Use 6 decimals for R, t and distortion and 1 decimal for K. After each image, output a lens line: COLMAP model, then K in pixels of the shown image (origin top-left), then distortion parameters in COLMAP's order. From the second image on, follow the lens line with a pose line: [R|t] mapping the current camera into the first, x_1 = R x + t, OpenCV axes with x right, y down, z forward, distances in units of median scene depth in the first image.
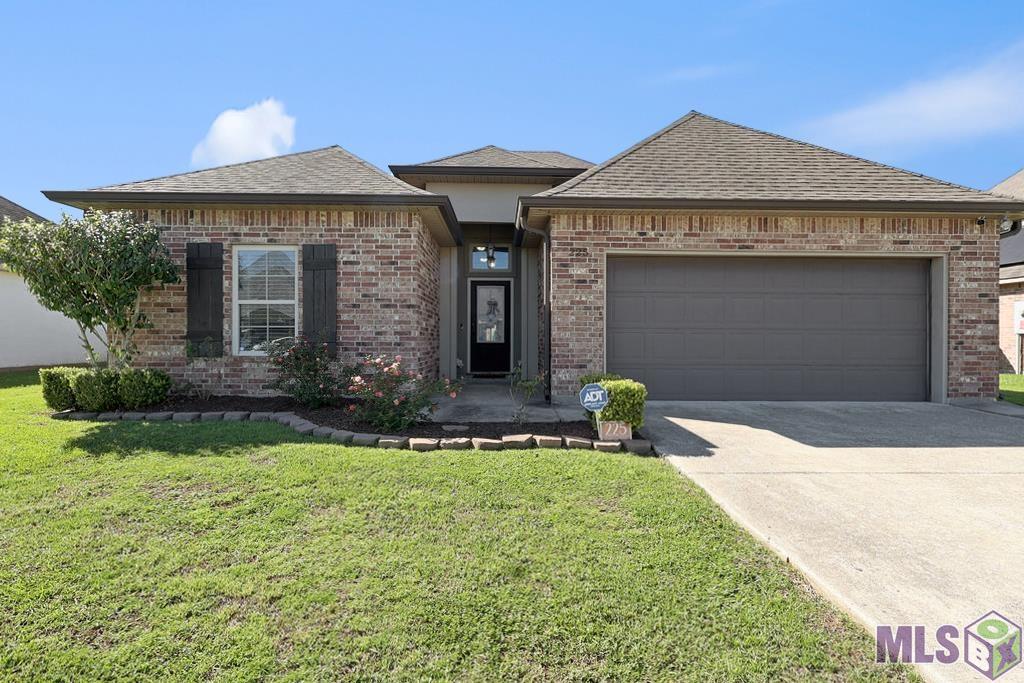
lens RADIAL K [[507.9, 0, 512.0], [0, 507.9, 341.5], [0, 0, 1]] dist [0.000617, -0.000100]
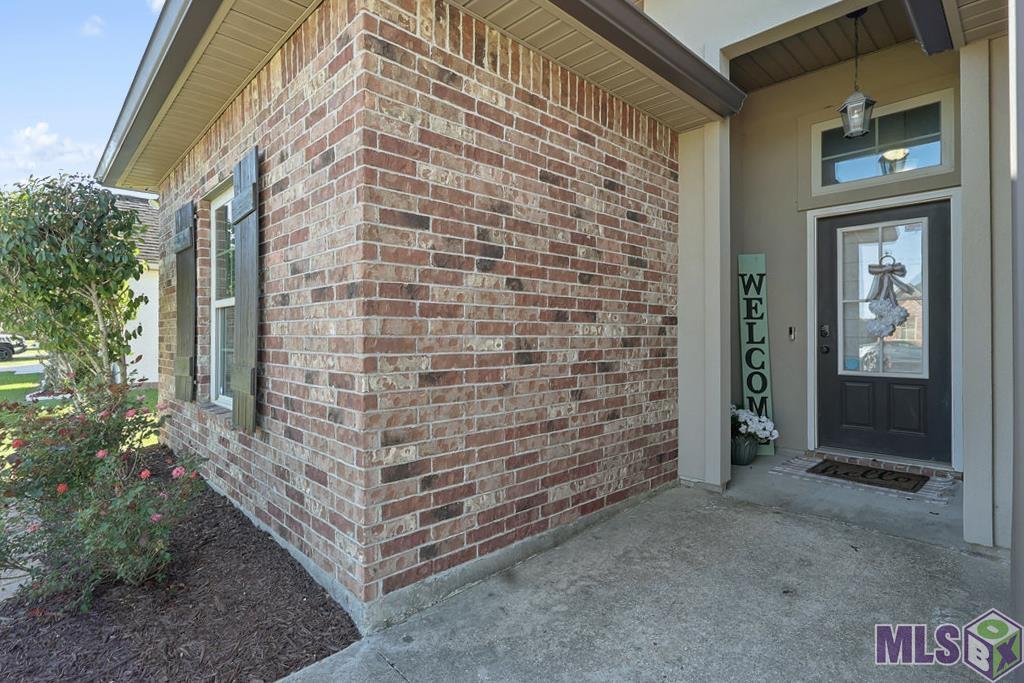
lens RADIAL K [[507.9, 0, 512.0], [0, 507.9, 341.5], [0, 0, 1]] dist [0.000617, -0.000100]
pose [[0.673428, -0.000151, -0.739252, 0.081229], [0.002932, 0.999993, 0.002467, -0.039205], [0.739247, -0.003829, 0.673424, 0.870977]]
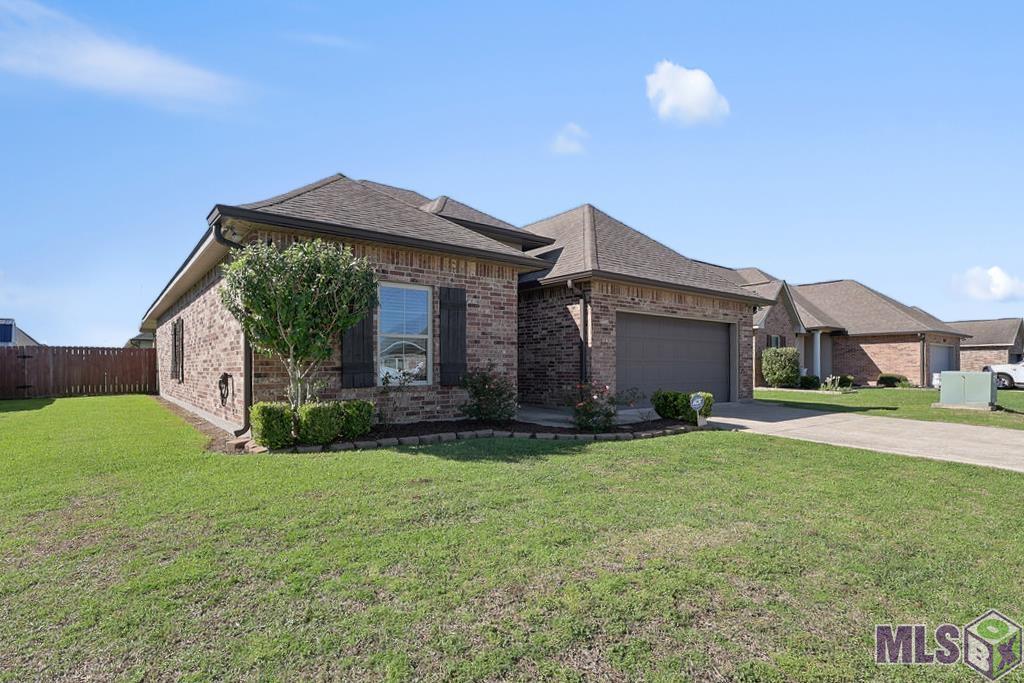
lens RADIAL K [[515.0, 0, 511.8], [0, 515.0, 369.0], [0, 0, 1]] dist [-0.000516, -0.000022]
pose [[0.801087, -0.005048, 0.598527, -0.967337], [0.006565, 0.999978, -0.000353, -0.005100], [-0.598512, 0.004212, 0.801102, -0.019238]]
